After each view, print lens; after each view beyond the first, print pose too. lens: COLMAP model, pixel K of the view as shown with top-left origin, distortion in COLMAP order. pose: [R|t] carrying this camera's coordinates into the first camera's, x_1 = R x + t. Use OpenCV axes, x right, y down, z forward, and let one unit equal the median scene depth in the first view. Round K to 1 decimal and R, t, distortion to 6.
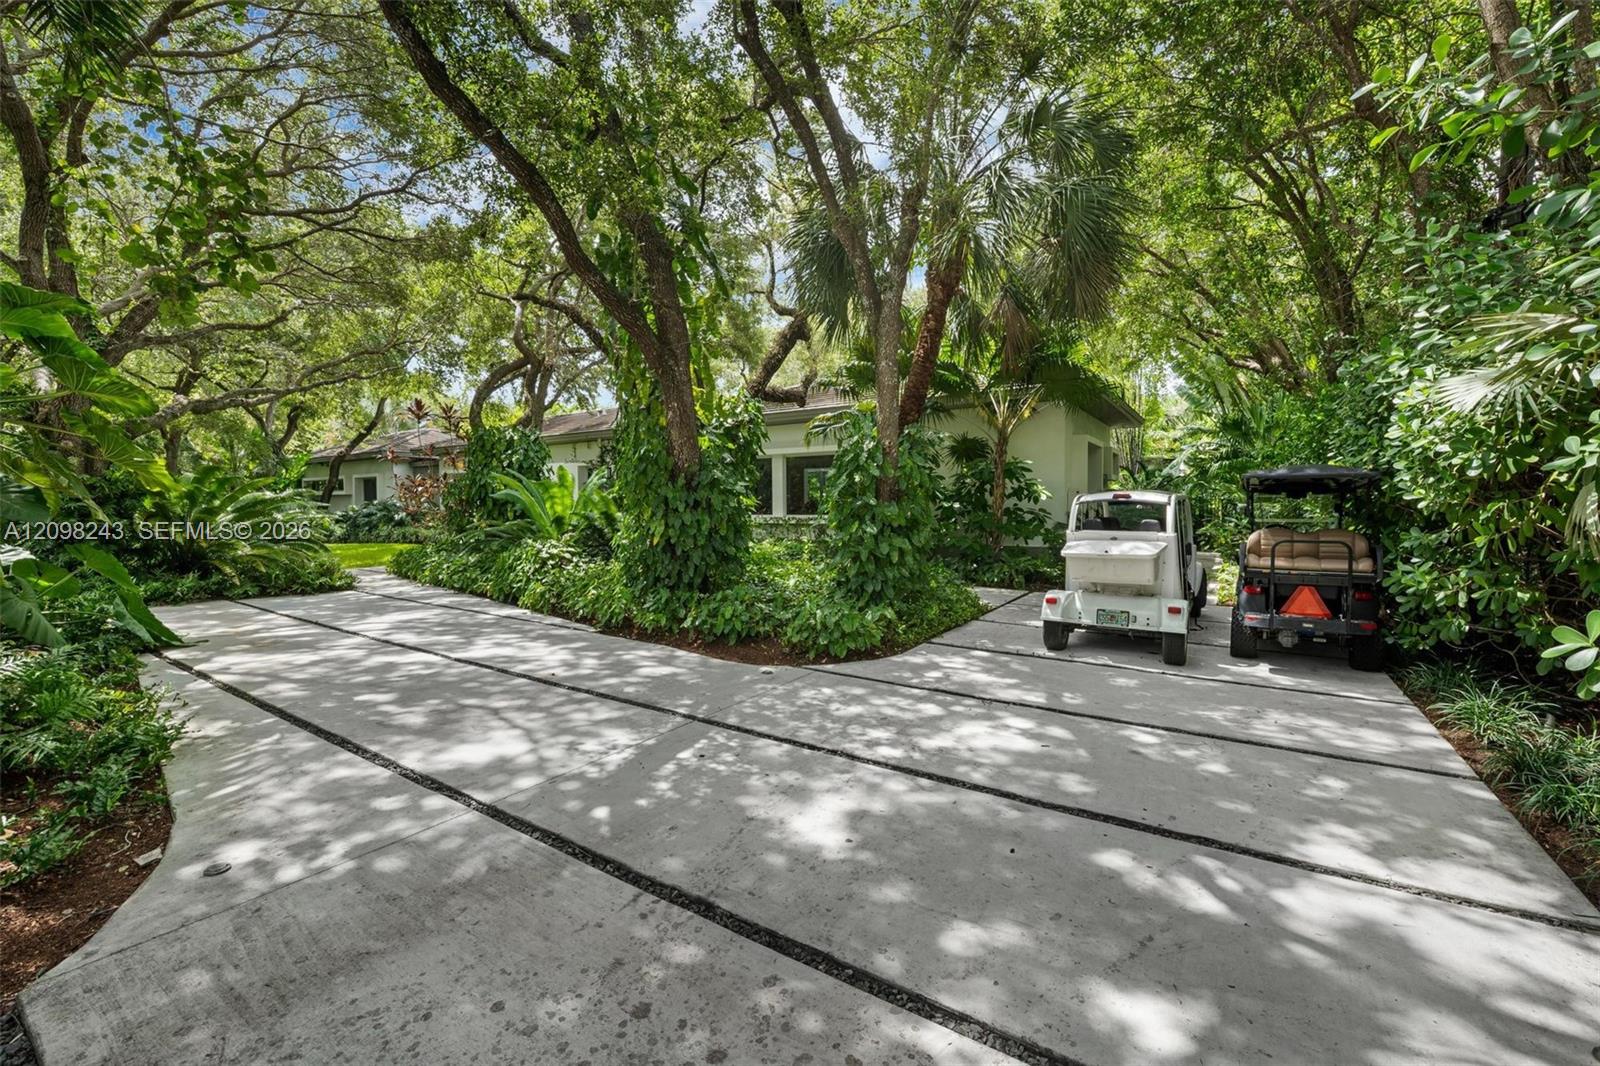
lens RADIAL K [[677.8, 0, 800.0], [0, 677.8, 533.0], [0, 0, 1]] dist [-0.000538, -0.007381]
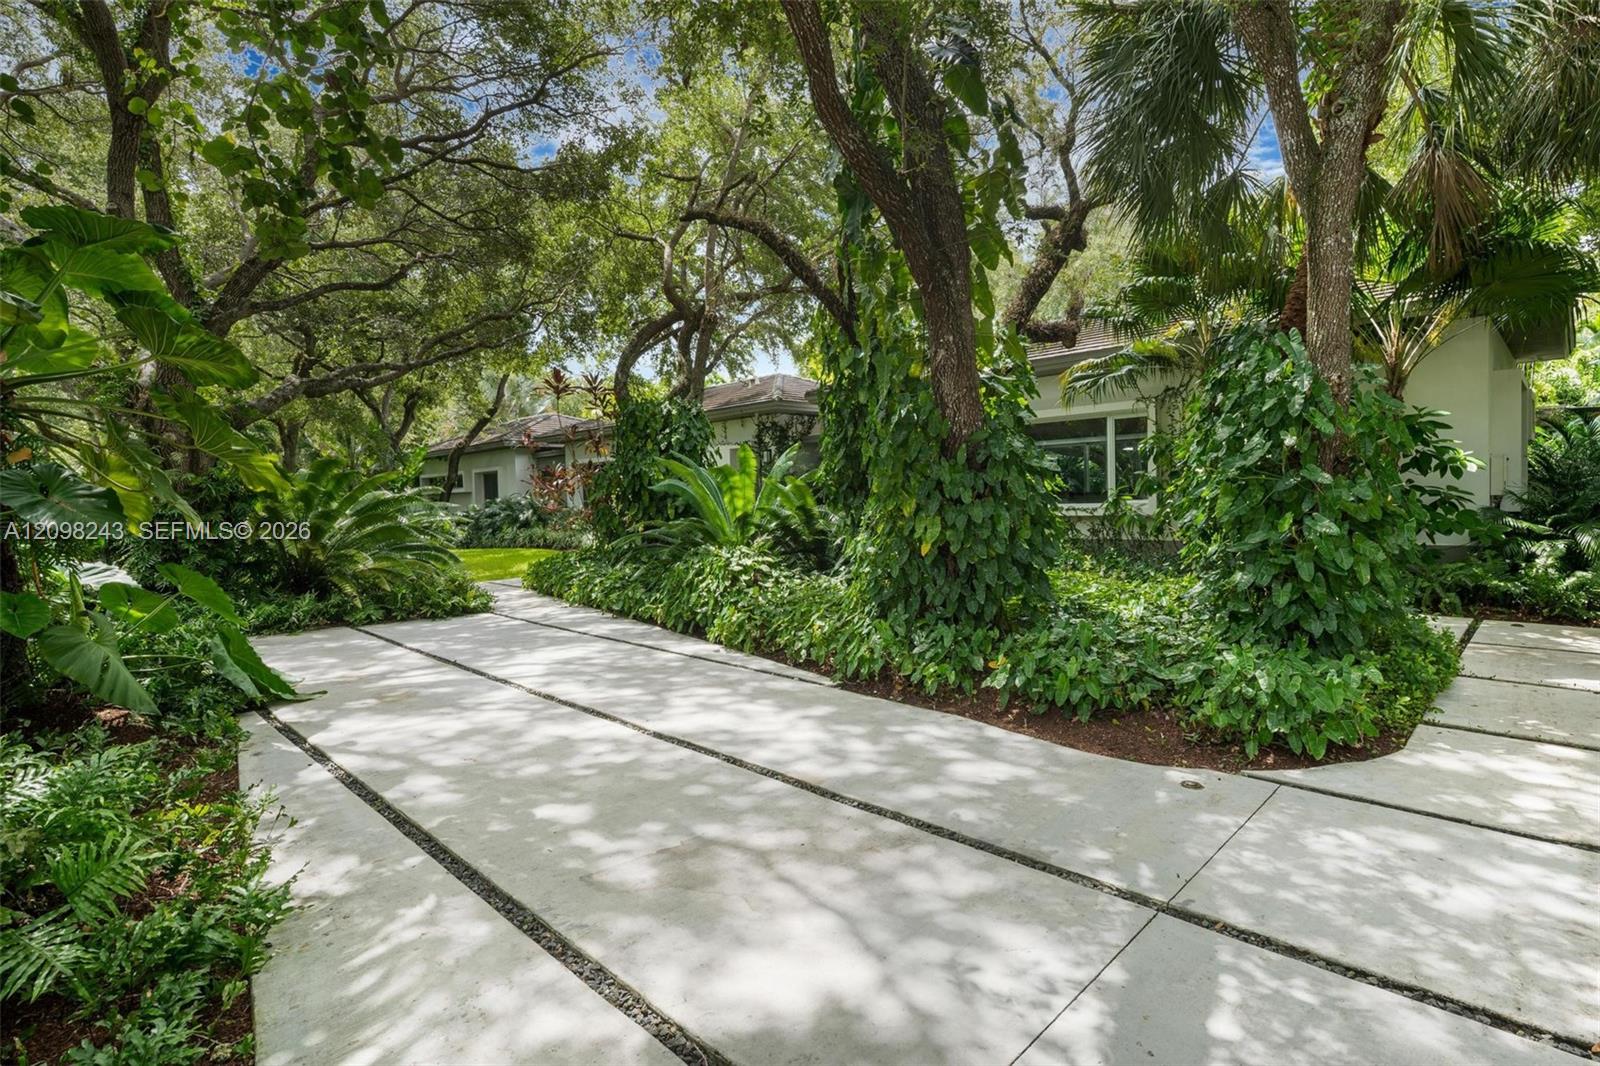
lens RADIAL K [[812.2, 0, 800.0], [0, 812.2, 533.0], [0, 0, 1]] dist [0.012005, -0.016054]
pose [[0.980911, -0.015027, -0.193878, -0.131738], [0.016320, 0.999854, 0.005074, -0.007088], [0.193773, -0.008141, 0.981013, 0.154974]]
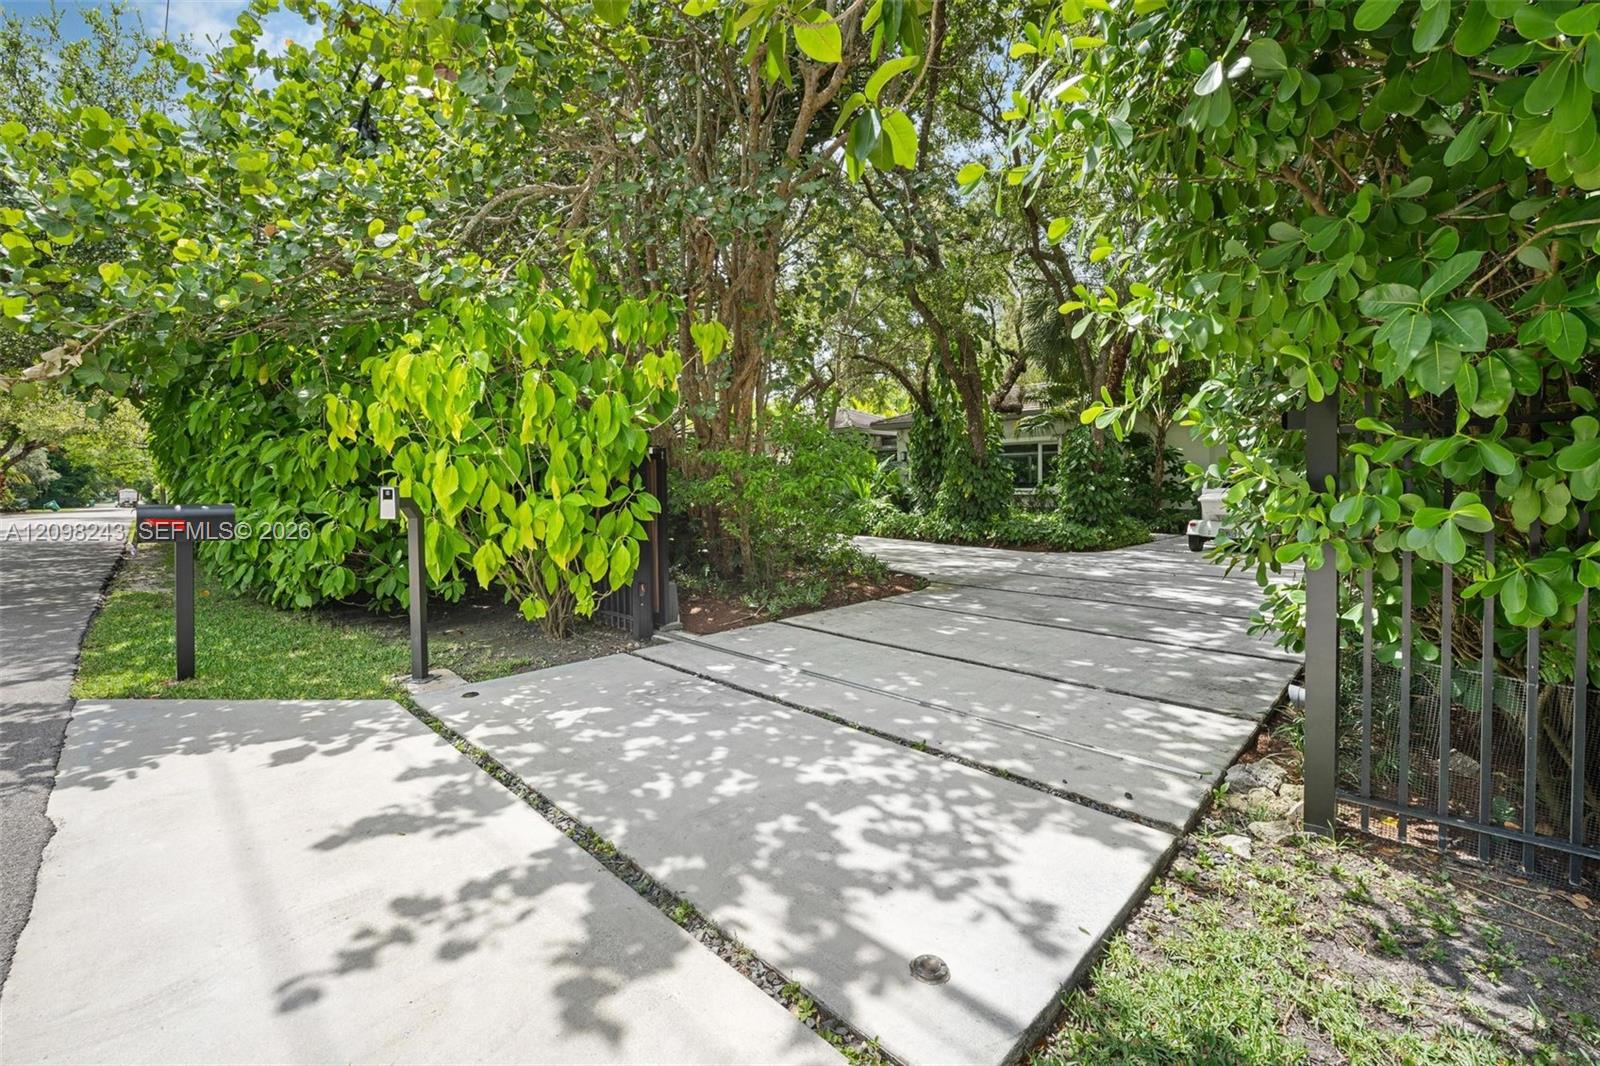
lens RADIAL K [[688.2, 0, 803.8], [0, 688.2, 497.5], [0, 0, 1]] dist [-0.000483, -0.000042]
pose [[0.983750, 0.001177, -0.179542, -0.231785], [-0.006160, 0.999611, -0.027202, 0.053020], [0.179440, 0.027866, 0.983374, -0.711546]]
